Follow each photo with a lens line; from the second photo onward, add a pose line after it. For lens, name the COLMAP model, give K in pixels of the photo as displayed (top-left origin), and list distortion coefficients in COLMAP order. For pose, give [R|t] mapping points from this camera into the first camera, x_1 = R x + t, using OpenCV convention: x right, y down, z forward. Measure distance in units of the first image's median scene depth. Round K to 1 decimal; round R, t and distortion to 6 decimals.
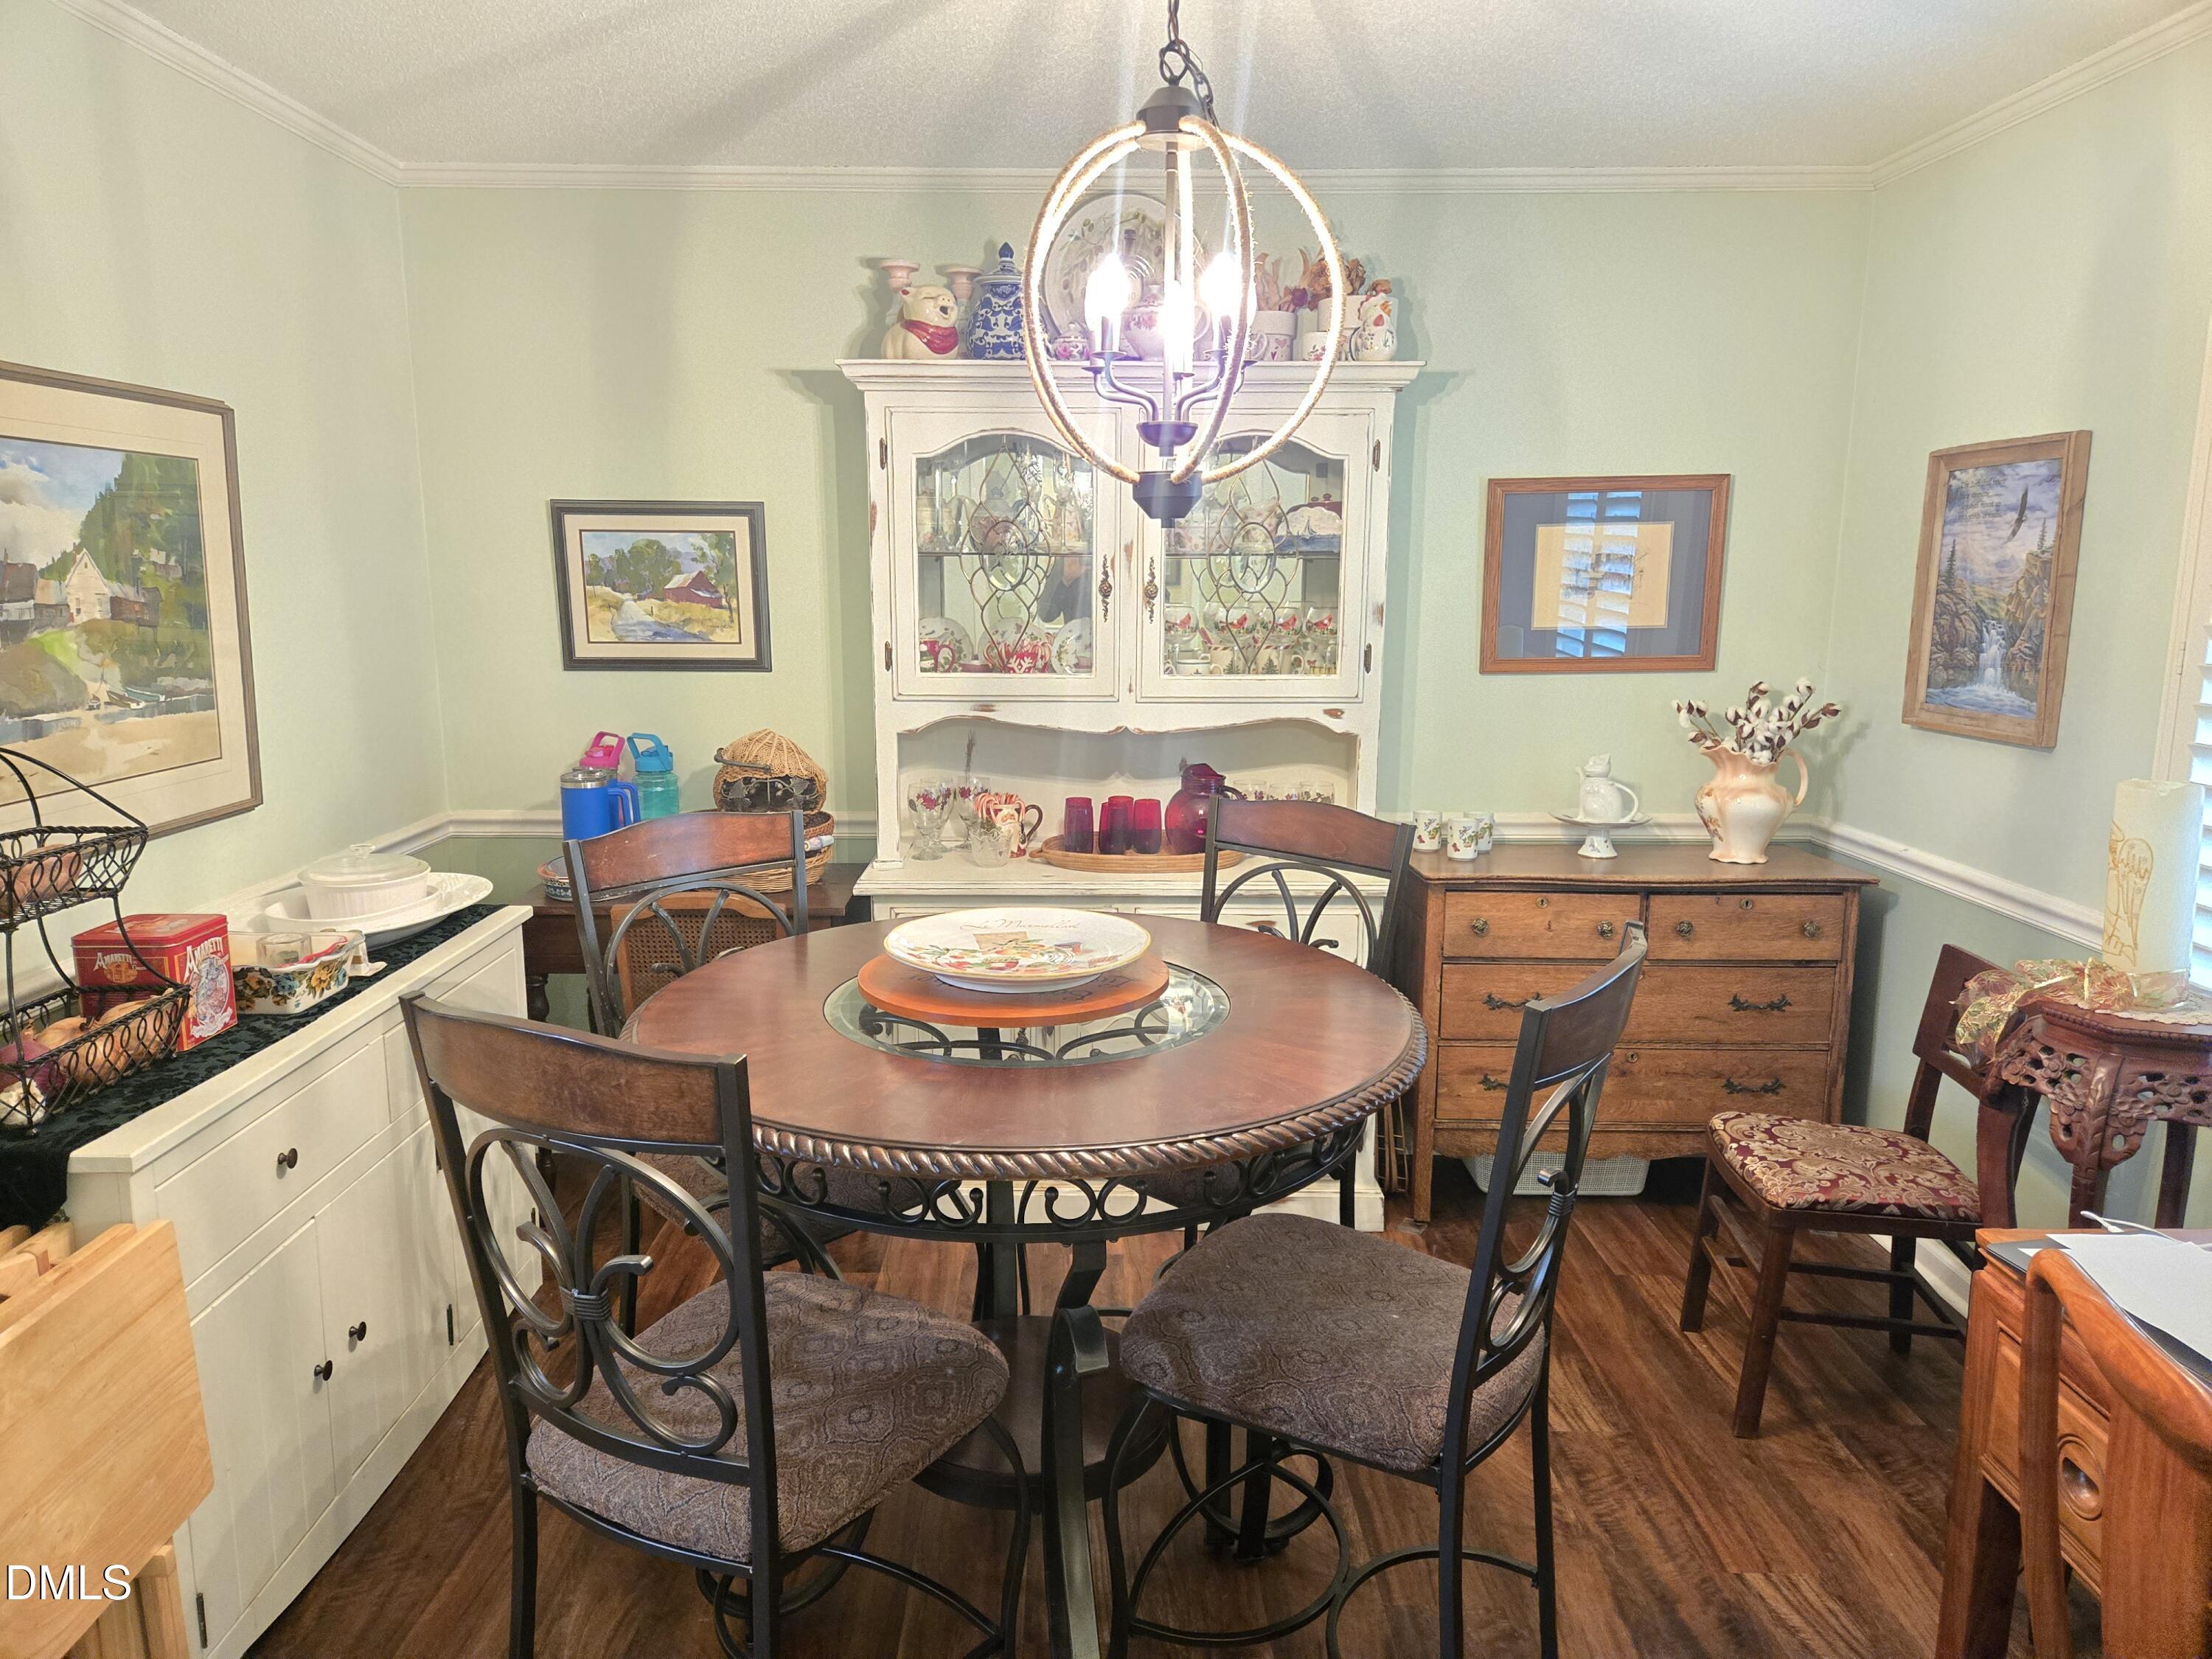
lens RADIAL K [[1497.5, 0, 1106.0], [0, 1497.5, 829.5], [0, 0, 1]] dist [0.073567, -0.001634]
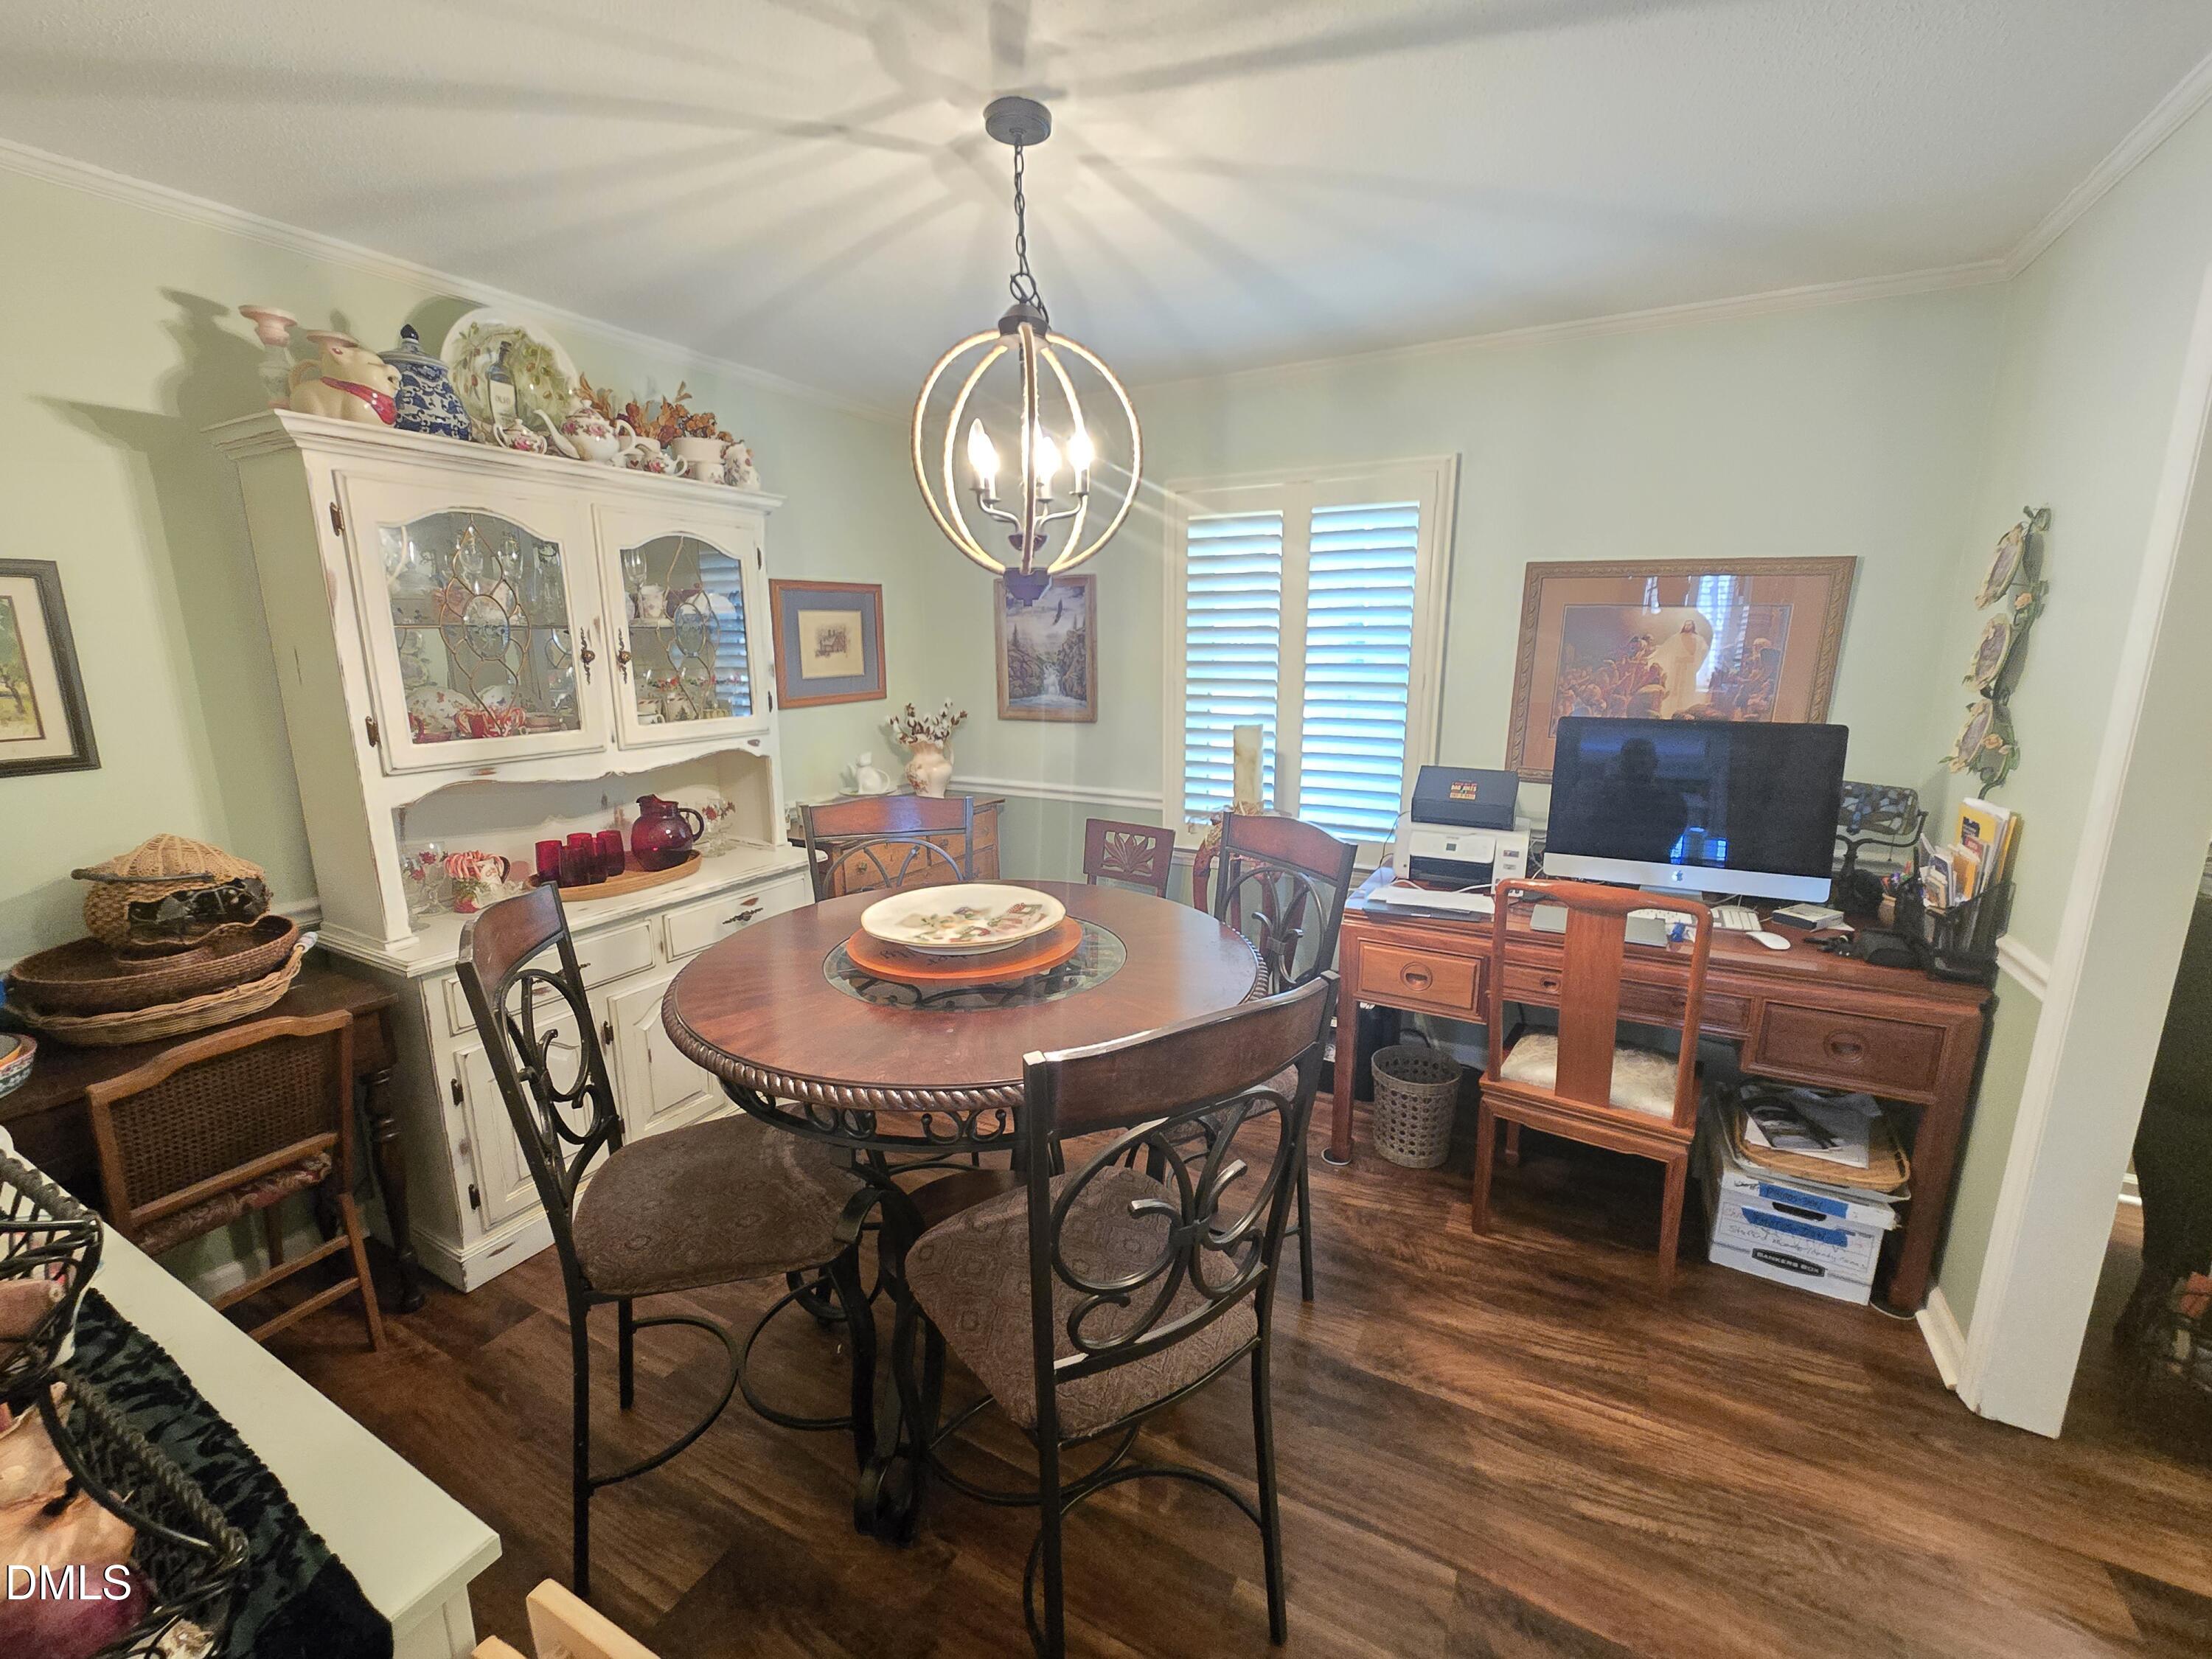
lens RADIAL K [[909.7, 0, 1108.9], [0, 909.7, 830.4], [0, 0, 1]] dist [-0.006948, 0.004259]
pose [[0.480726, -0.186330, 0.856845, -0.431432], [0.160264, 0.979373, 0.123060, -0.049356], [-0.862101, 0.078163, 0.500672, 0.305715]]
